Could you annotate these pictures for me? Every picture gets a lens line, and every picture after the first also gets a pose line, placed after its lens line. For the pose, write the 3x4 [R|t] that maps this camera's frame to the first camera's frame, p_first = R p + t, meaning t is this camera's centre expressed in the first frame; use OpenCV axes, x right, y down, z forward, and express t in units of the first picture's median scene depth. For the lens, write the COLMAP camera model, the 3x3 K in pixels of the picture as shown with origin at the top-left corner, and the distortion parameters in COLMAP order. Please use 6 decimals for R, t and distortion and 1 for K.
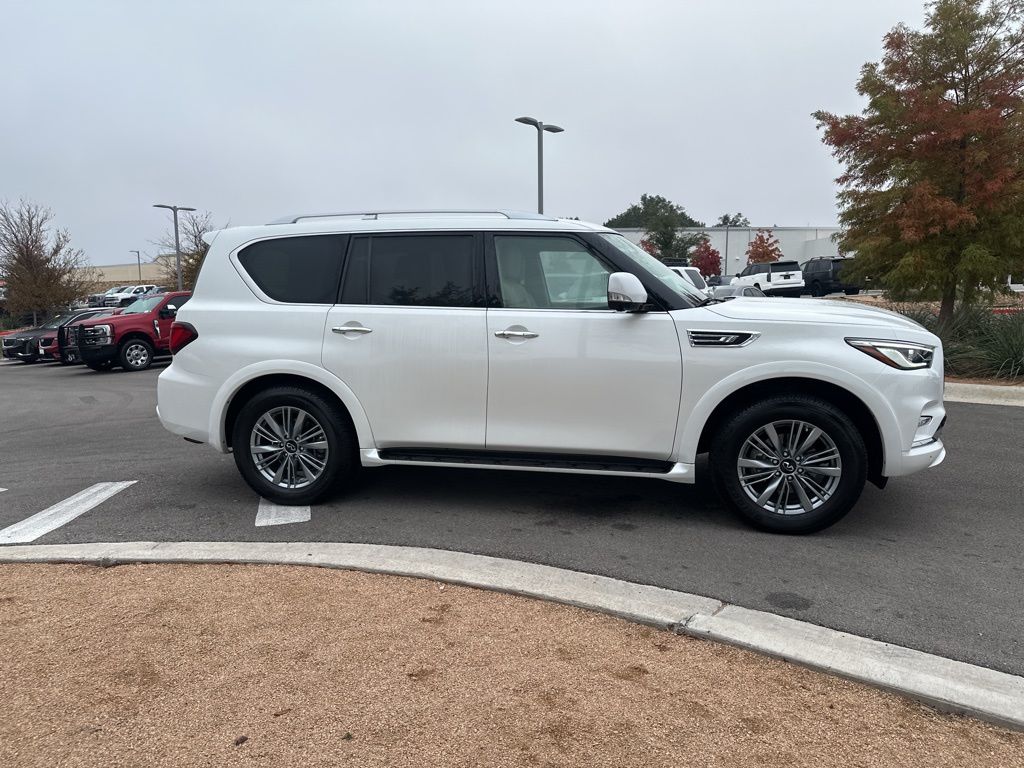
lens RADIAL K [[720.5, 0, 509.5], [0, 720.5, 396.3], [0, 0, 1]] dist [0.051983, -0.062542]
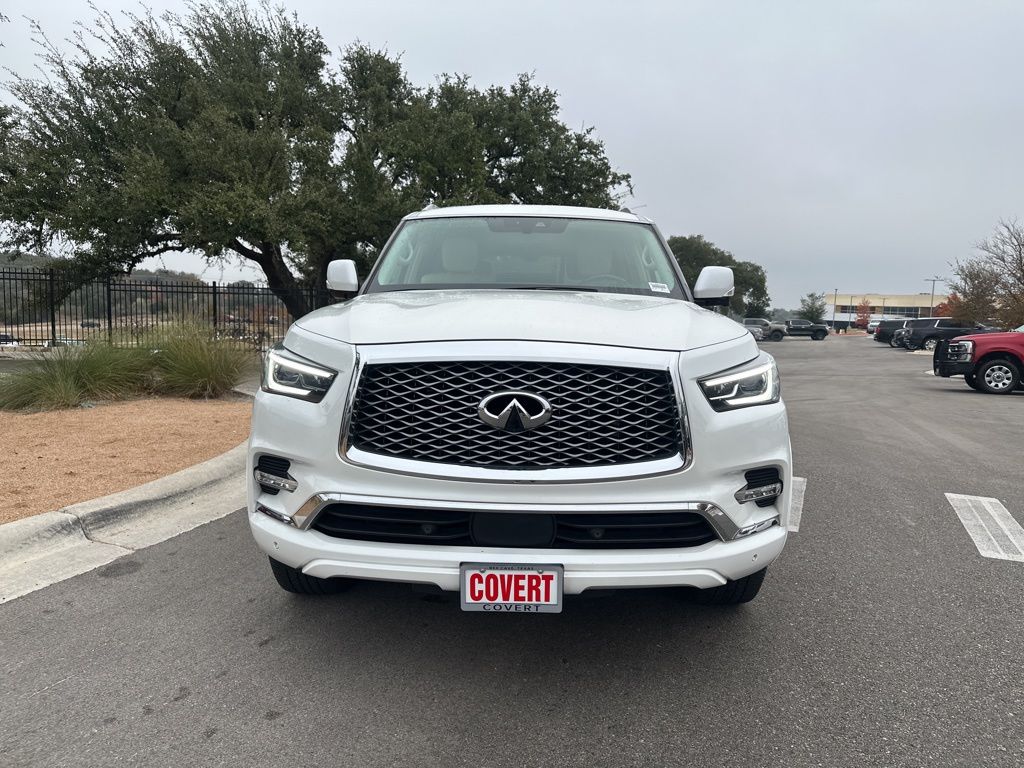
lens RADIAL K [[720.5, 0, 509.5], [0, 720.5, 396.3], [0, 0, 1]] dist [0.051983, -0.062542]
pose [[0.183718, 0.138886, -0.973118, 1.086254], [-0.167223, 0.979954, 0.108291, -0.123221], [0.968651, 0.142833, 0.203260, 0.957114]]
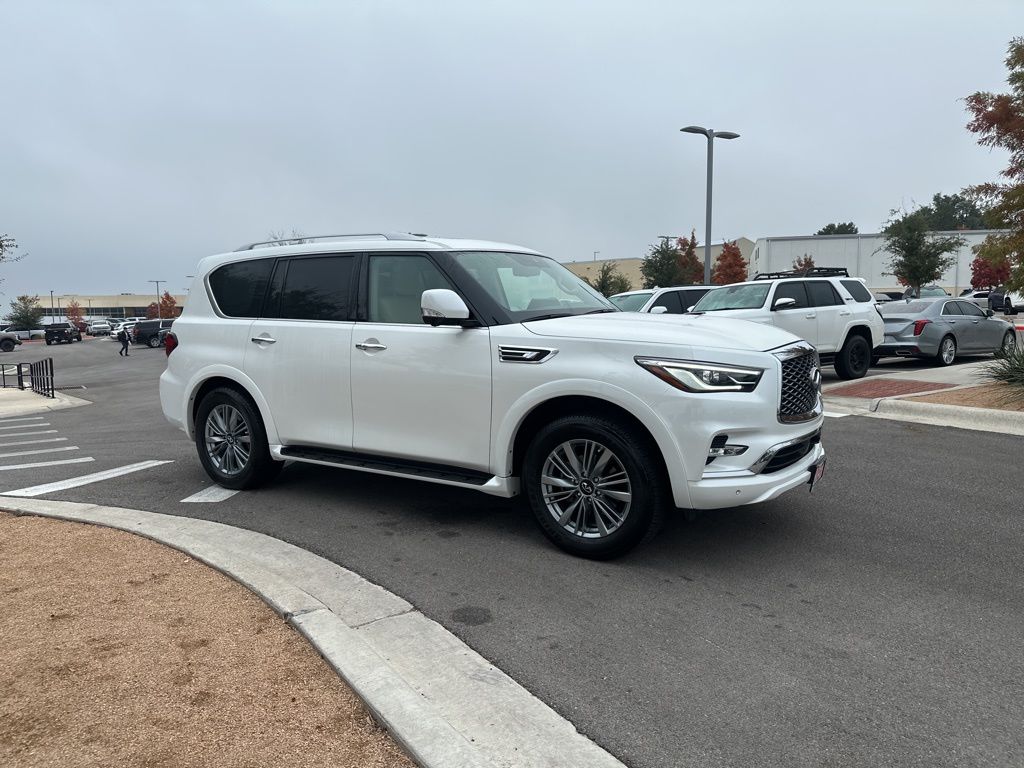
lens RADIAL K [[721.0, 0, 510.5], [0, 721.0, 397.5], [0, 0, 1]] dist [0.061502, -0.085684]
pose [[0.936430, 0.041070, -0.348443, 0.569450], [-0.047267, 0.998839, -0.009300, -0.008914], [0.347656, 0.025179, 0.937284, 0.053384]]
